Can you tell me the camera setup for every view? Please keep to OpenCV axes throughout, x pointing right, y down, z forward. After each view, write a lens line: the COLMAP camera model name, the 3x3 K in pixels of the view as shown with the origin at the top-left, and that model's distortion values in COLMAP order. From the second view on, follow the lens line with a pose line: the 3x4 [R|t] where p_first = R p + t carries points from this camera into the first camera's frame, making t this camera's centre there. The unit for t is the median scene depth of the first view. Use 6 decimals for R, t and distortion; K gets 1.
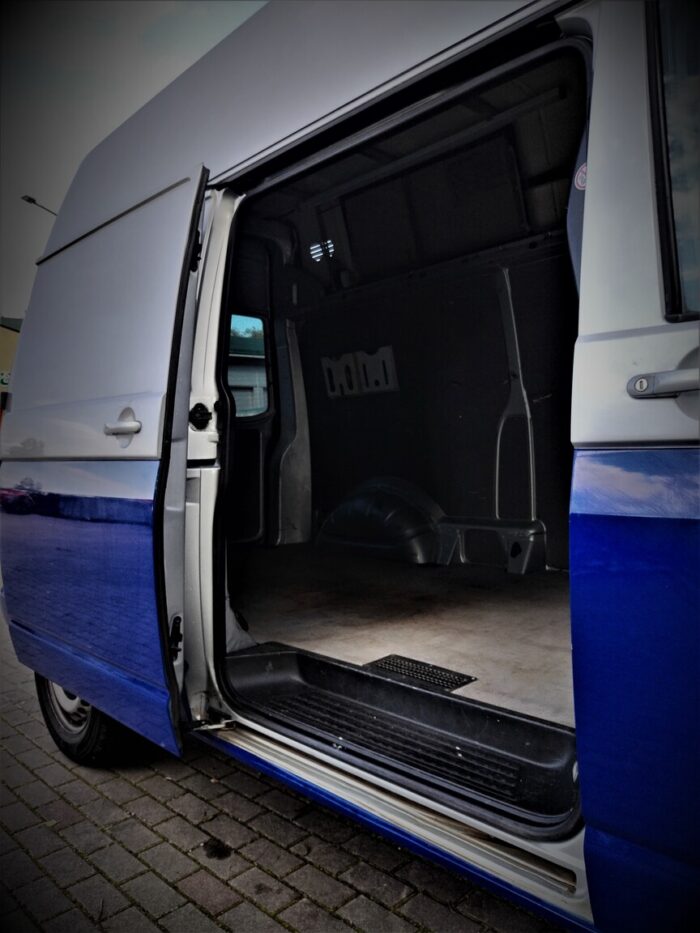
lens RADIAL K [[699.6, 0, 354.7], [0, 699.6, 467.5], [0, 0, 1]] dist [0.015586, -0.002418]
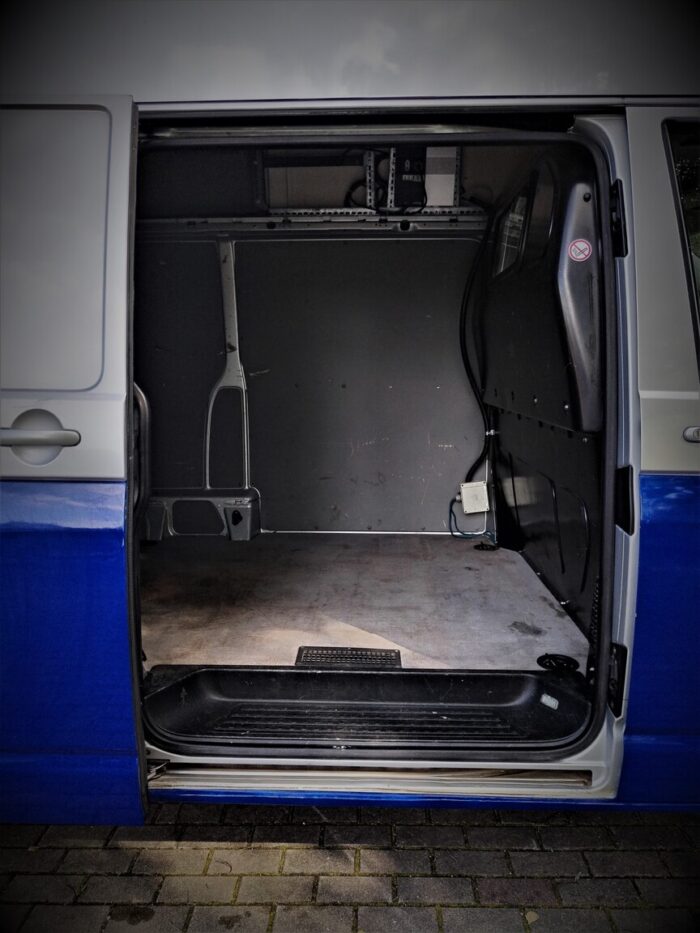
lens RADIAL K [[699.6, 0, 354.9], [0, 699.6, 466.5], [0, 0, 1]] dist [0.015586, -0.002418]
pose [[0.723354, -0.062882, 0.687608, -0.569789], [-0.002224, 0.995627, 0.093391, -0.090553], [-0.690474, -0.069084, 0.720051, 0.222812]]
